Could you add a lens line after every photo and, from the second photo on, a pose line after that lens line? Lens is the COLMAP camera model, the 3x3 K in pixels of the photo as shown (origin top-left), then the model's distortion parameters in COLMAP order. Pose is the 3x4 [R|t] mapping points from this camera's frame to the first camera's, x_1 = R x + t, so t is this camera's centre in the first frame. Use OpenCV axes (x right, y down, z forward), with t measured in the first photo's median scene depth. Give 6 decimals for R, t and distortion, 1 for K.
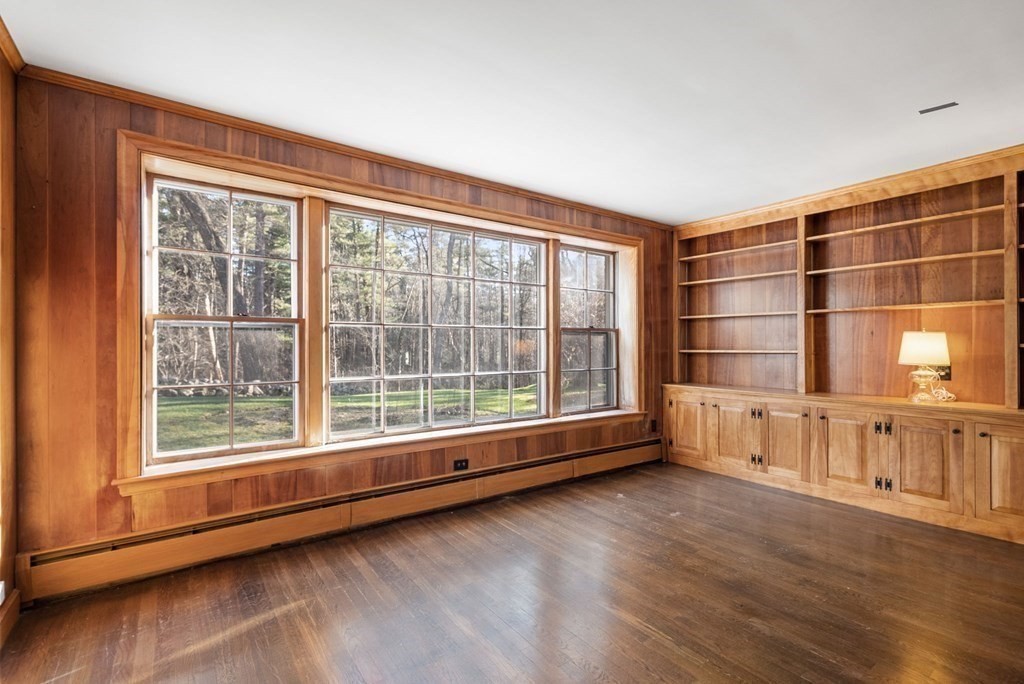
lens RADIAL K [[466.5, 0, 513.9], [0, 466.5, 342.7], [0, 0, 1]] dist [-0.001753, 0.001077]
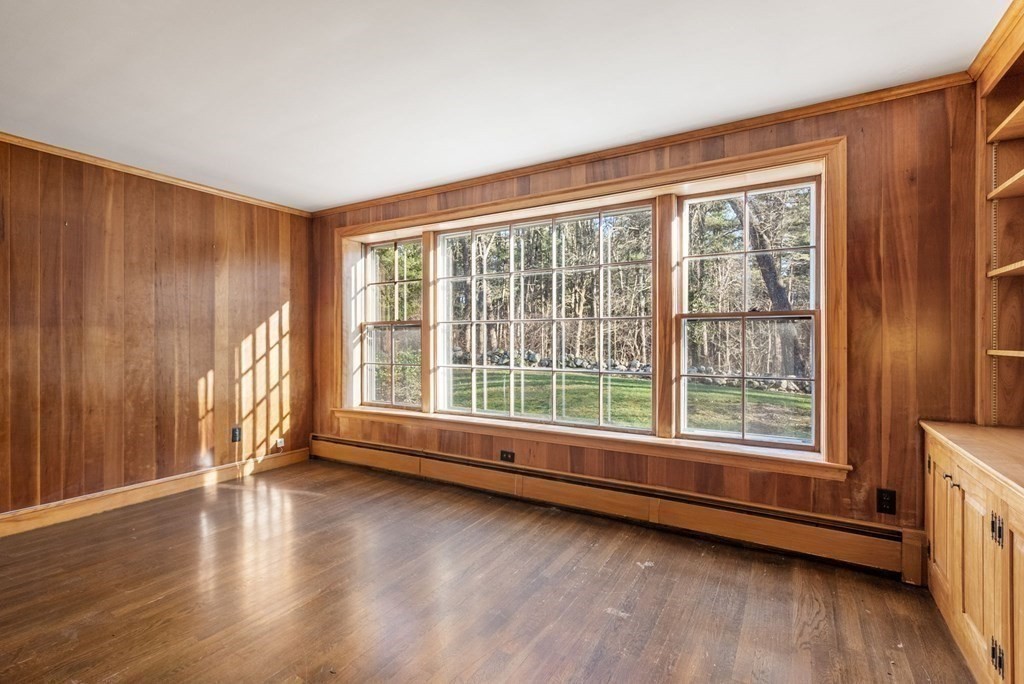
lens RADIAL K [[466.5, 0, 513.9], [0, 466.5, 342.7], [0, 0, 1]] dist [-0.001753, 0.001077]
pose [[0.395019, 0.006464, -0.918650, 0.811703], [0.005254, 0.999943, 0.009295, 0.002871], [0.918658, -0.008498, 0.394962, 0.597942]]
